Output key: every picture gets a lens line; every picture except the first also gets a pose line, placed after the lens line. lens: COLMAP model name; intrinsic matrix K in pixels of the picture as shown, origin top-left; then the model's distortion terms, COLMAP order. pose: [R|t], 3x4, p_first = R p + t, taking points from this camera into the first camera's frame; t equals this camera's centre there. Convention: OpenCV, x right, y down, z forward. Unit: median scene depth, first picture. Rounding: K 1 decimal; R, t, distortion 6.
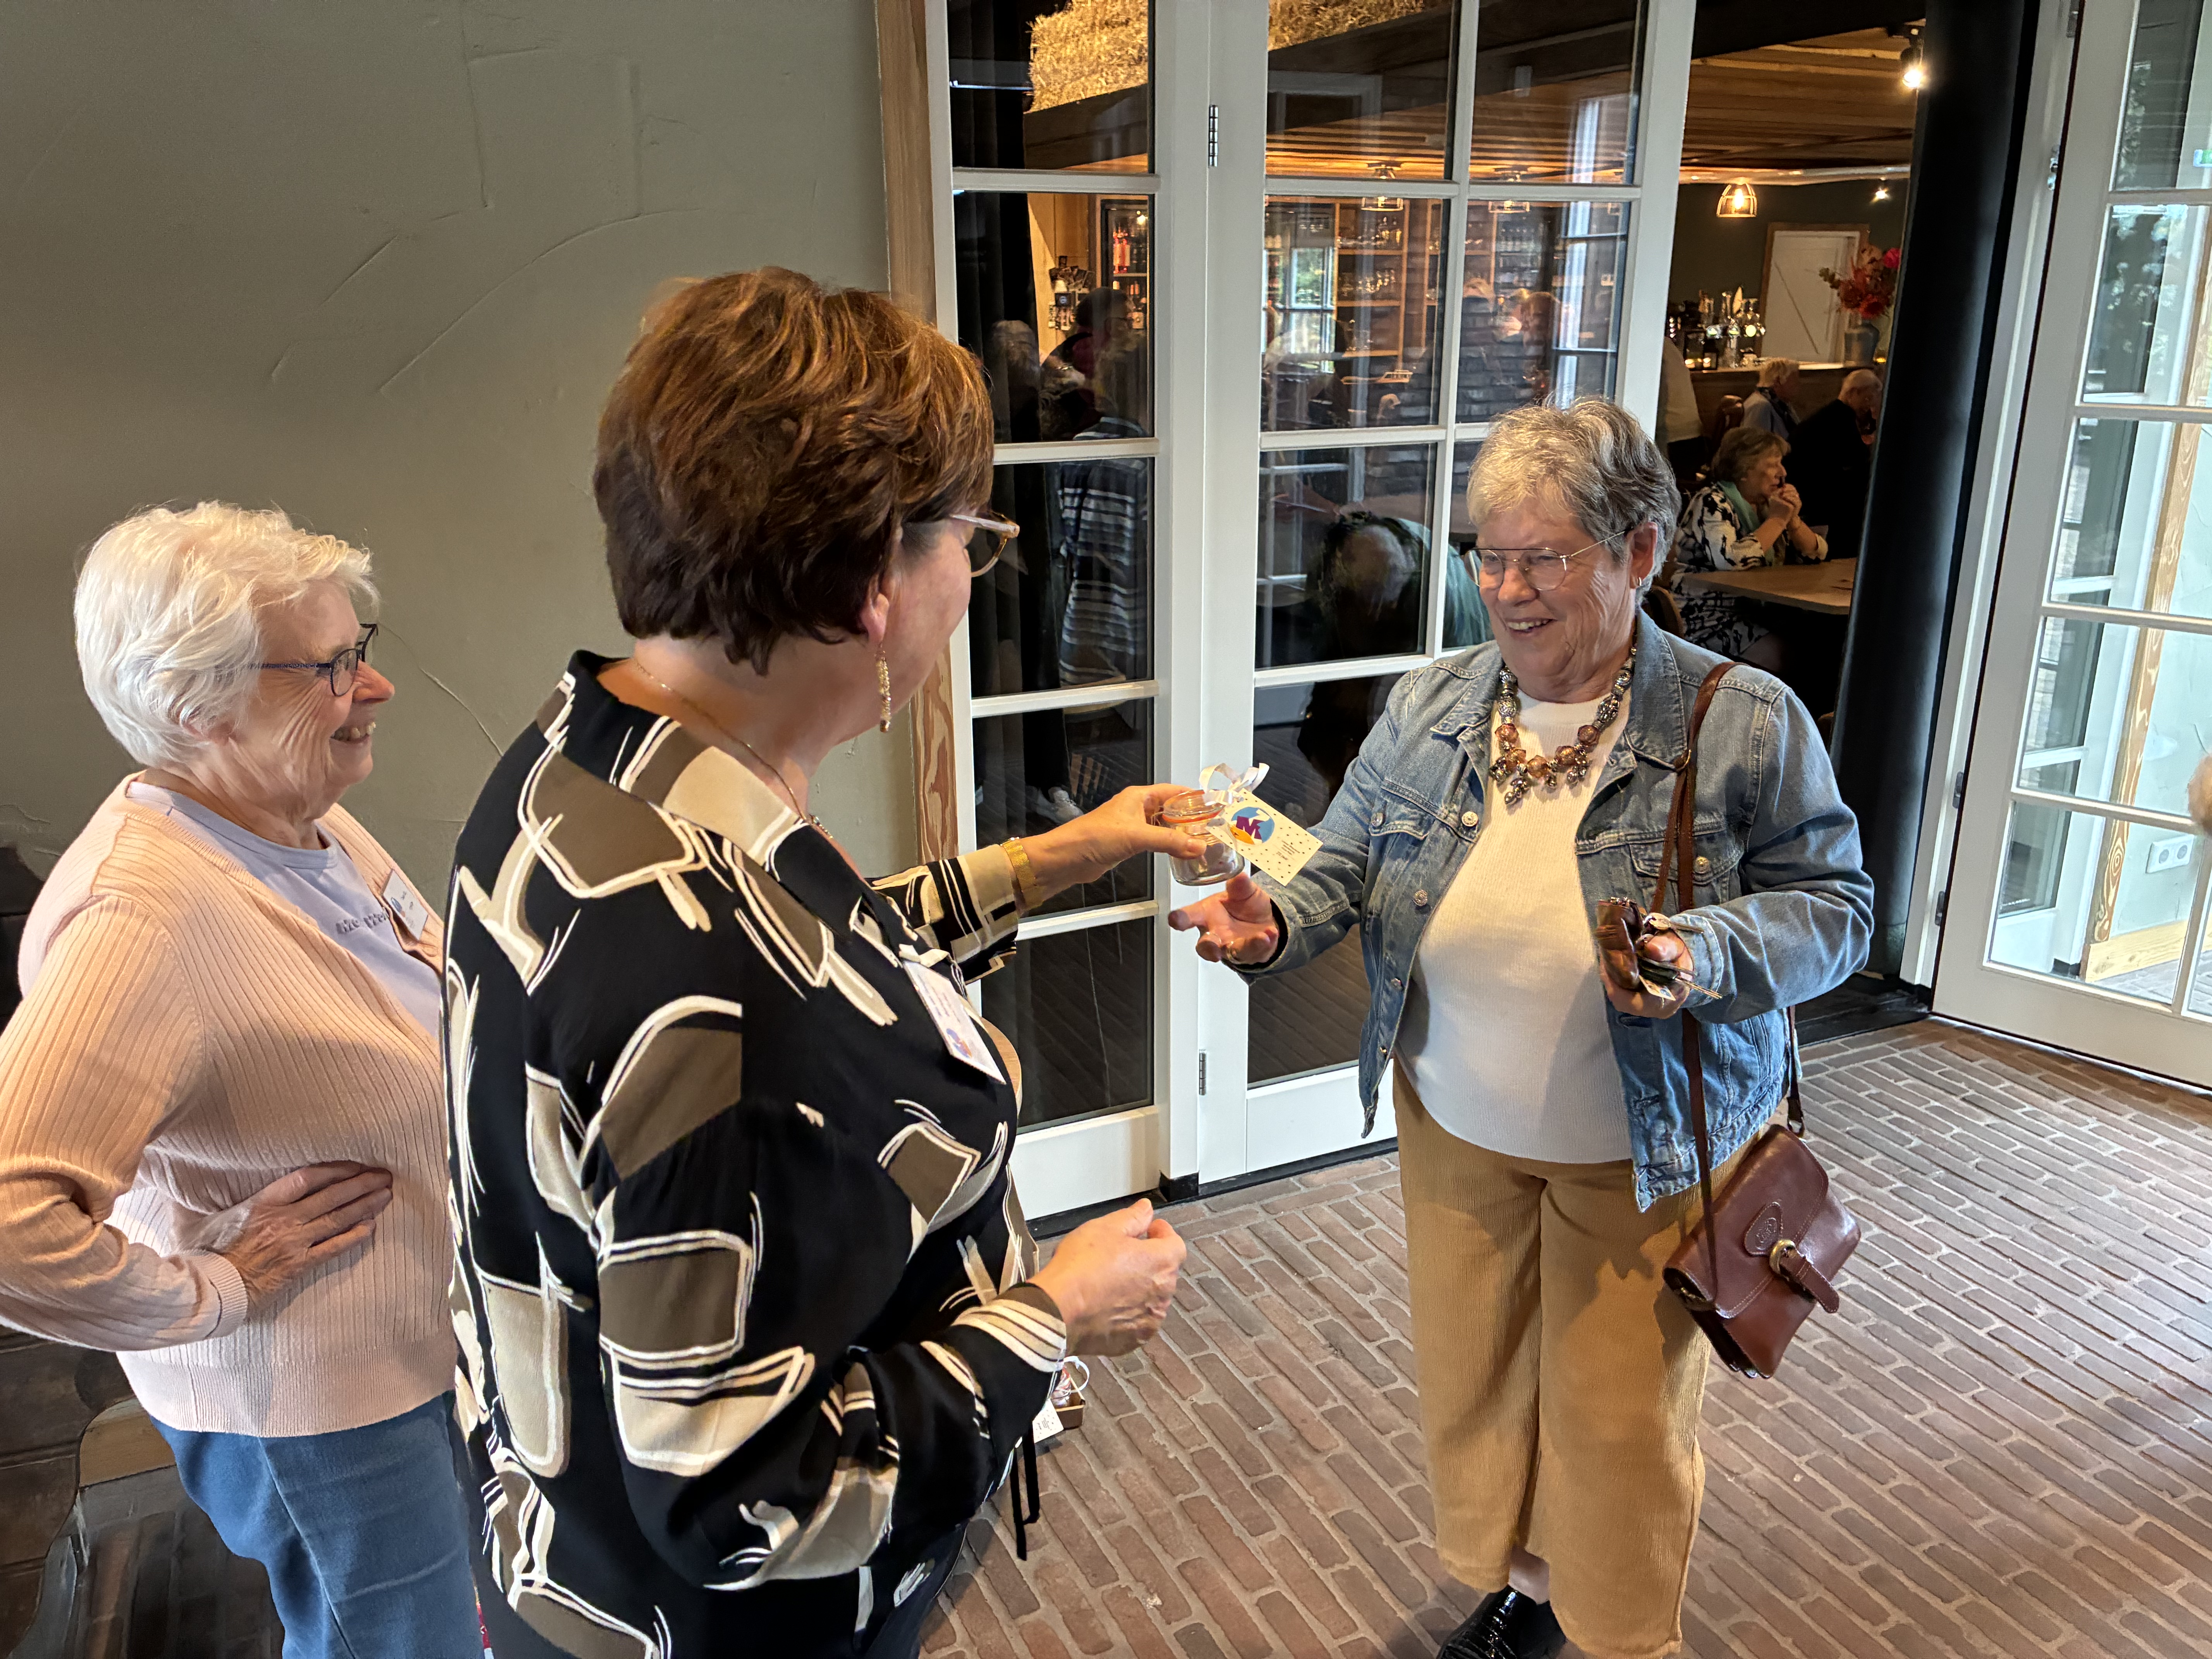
lens RADIAL K [[1701.4, 0, 1103.6], [0, 1701.4, 845.2], [0, 0, 1]] dist [0.042394, -0.073227]
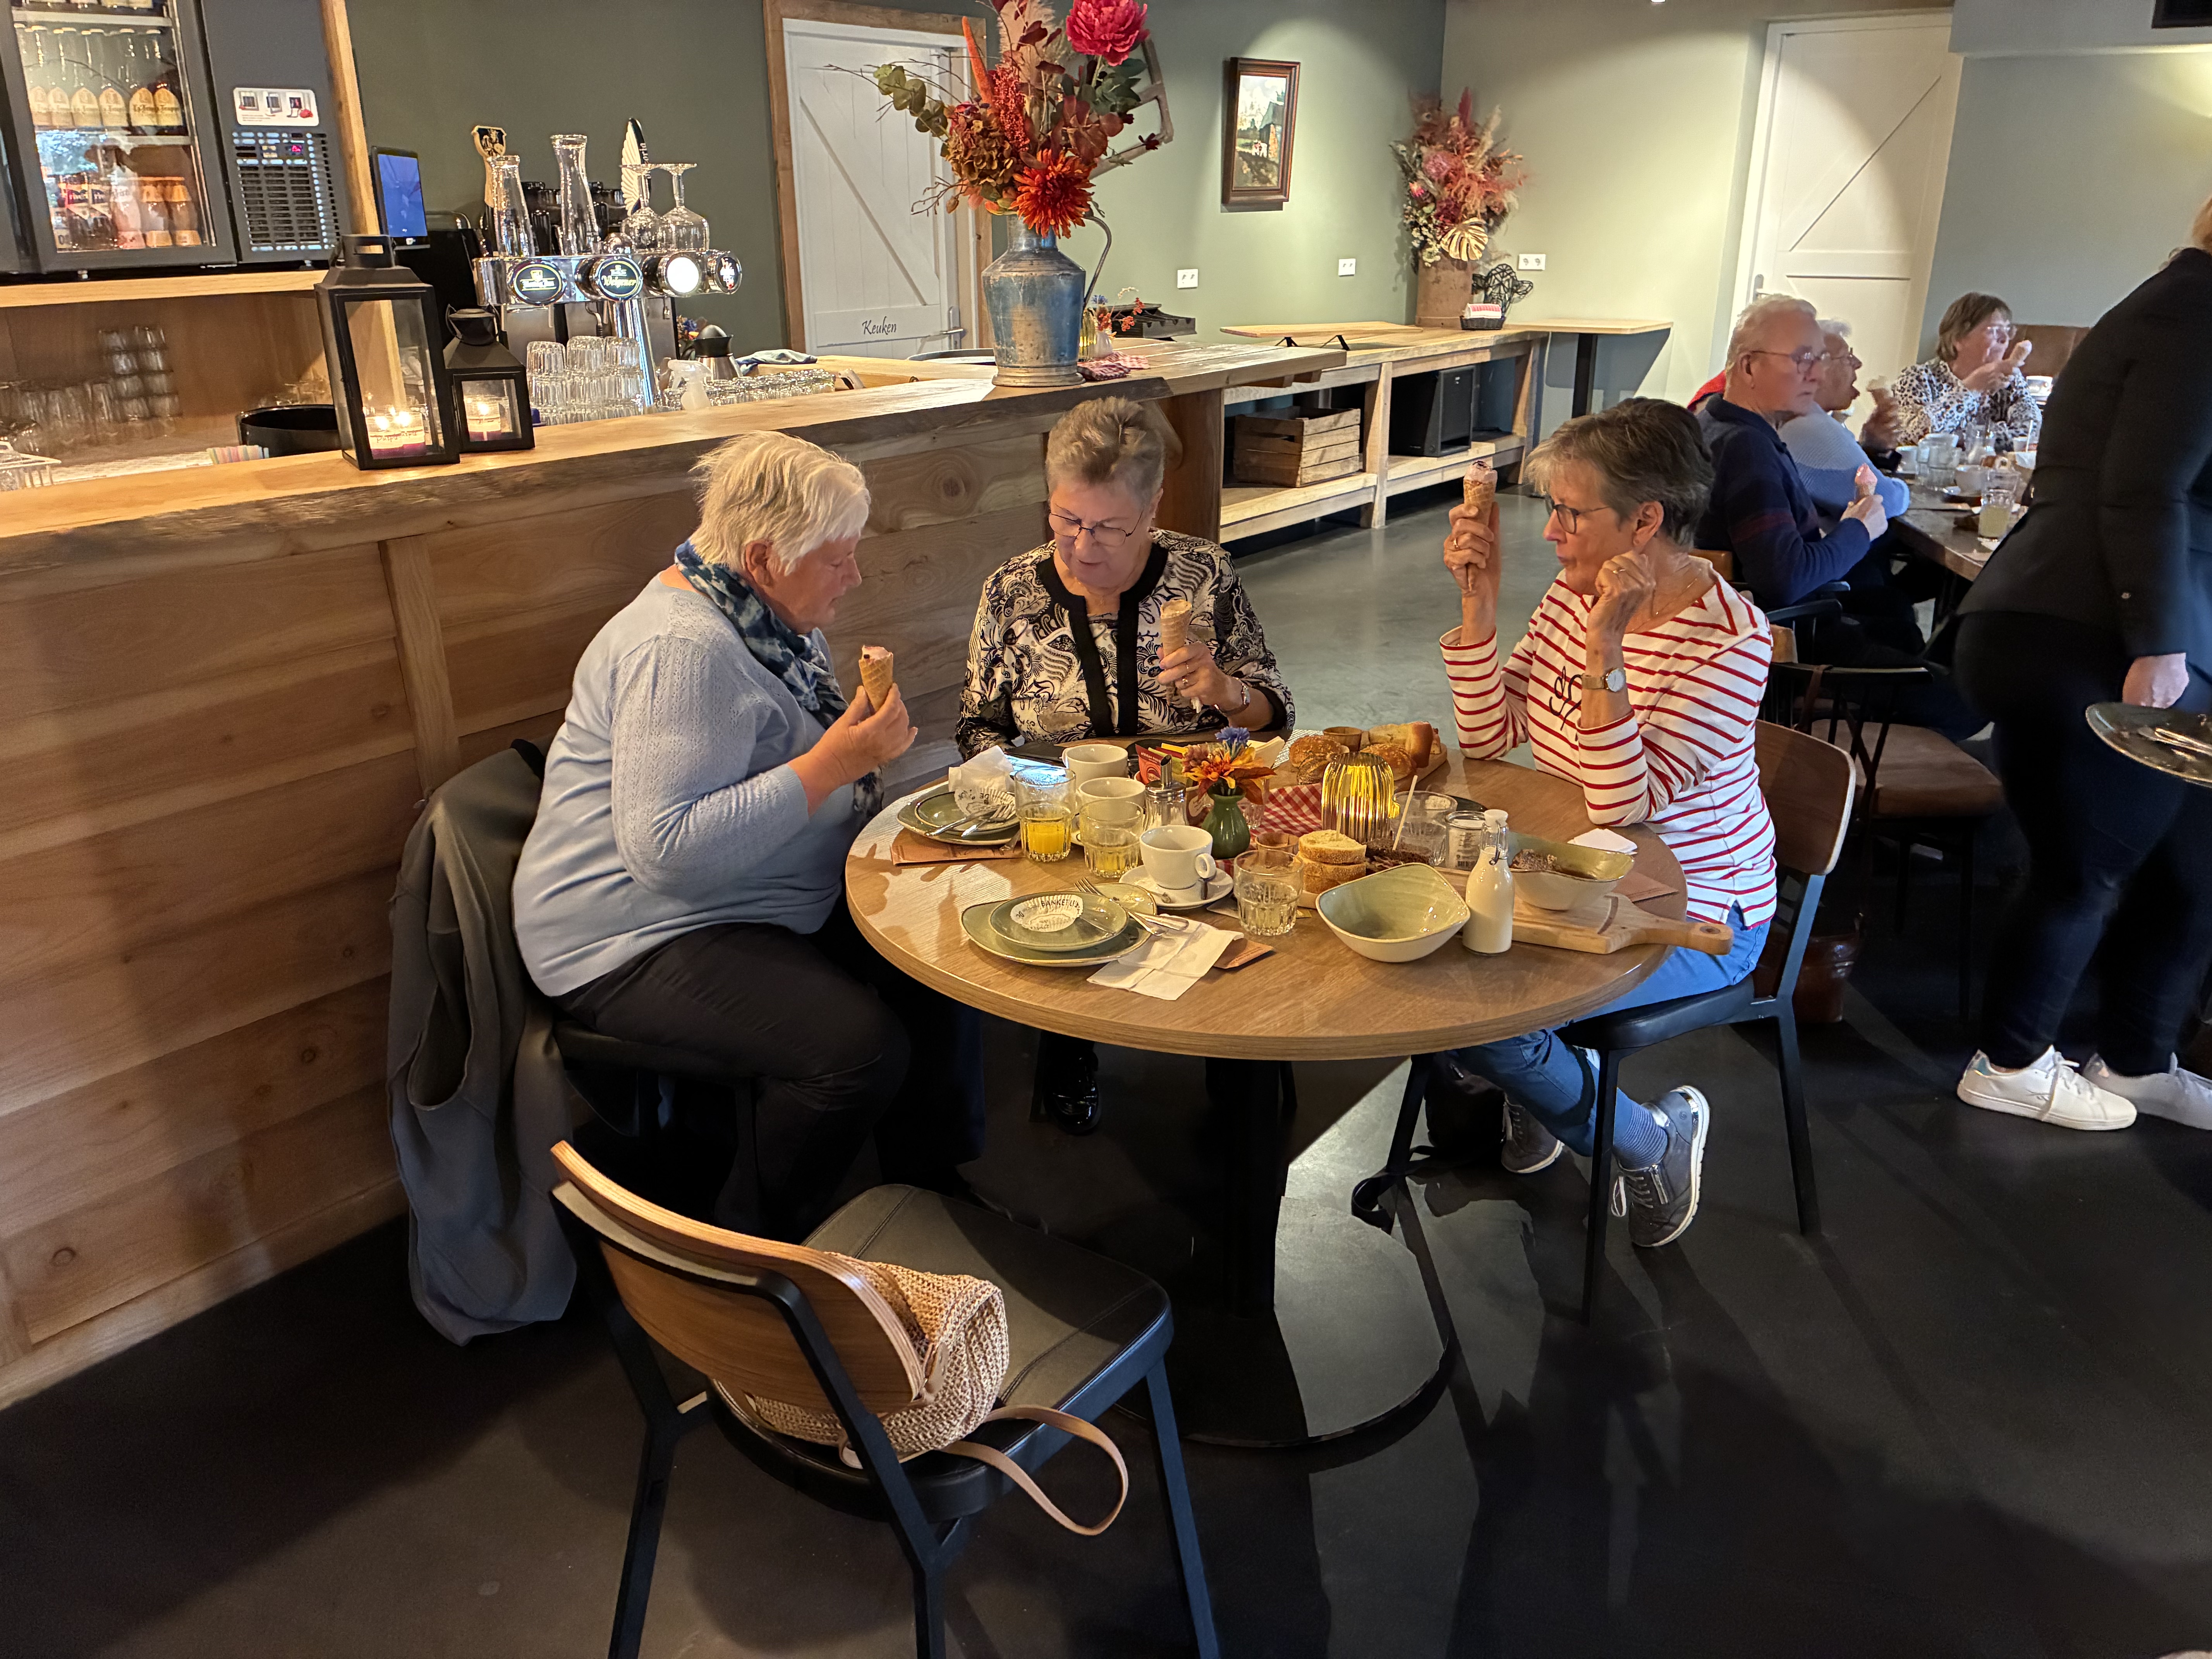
lens RADIAL K [[1701.4, 0, 1114.9], [0, 1701.4, 832.5], [0, 0, 1]] dist [0.042394, -0.073227]
pose [[0.886282, -0.157059, 0.435702, 1.107507], [0.138574, 0.987575, 0.074115, -0.801627], [-0.441929, -0.005309, 0.897035, 2.594483]]
